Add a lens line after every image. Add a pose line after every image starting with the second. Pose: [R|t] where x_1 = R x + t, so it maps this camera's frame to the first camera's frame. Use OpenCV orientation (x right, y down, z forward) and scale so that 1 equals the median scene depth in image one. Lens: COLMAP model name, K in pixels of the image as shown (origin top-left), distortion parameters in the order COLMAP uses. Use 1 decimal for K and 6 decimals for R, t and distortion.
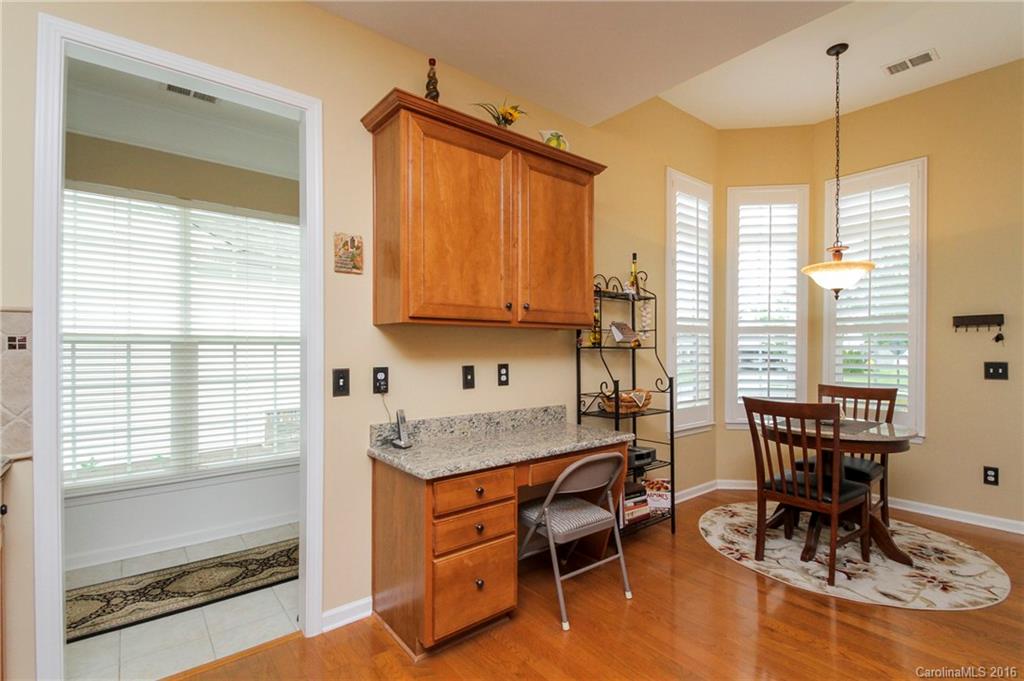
lens RADIAL K [[479.0, 0, 519.0], [0, 479.0, 348.5], [0, 0, 1]] dist [0.028344, -0.019654]
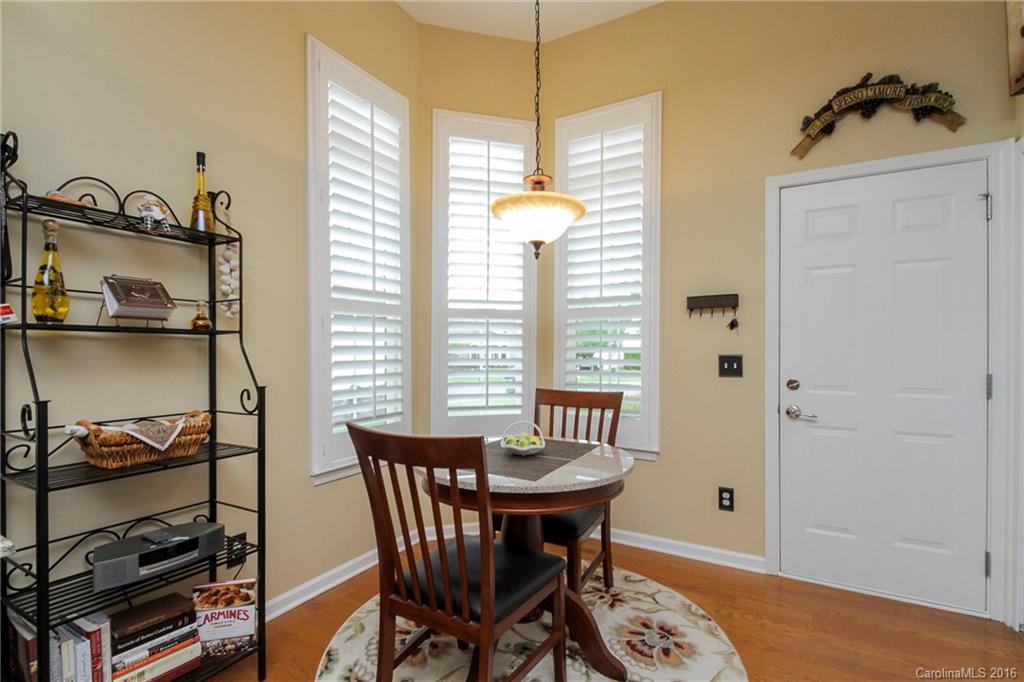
lens RADIAL K [[479.0, 0, 519.0], [0, 479.0, 349.0], [0, 0, 1]] dist [0.028344, -0.019654]
pose [[0.934951, -0.001072, 0.354774, 0.385473], [0.000442, 0.999998, 0.001859, 0.016803], [-0.354776, -0.001582, 0.934950, 0.388016]]
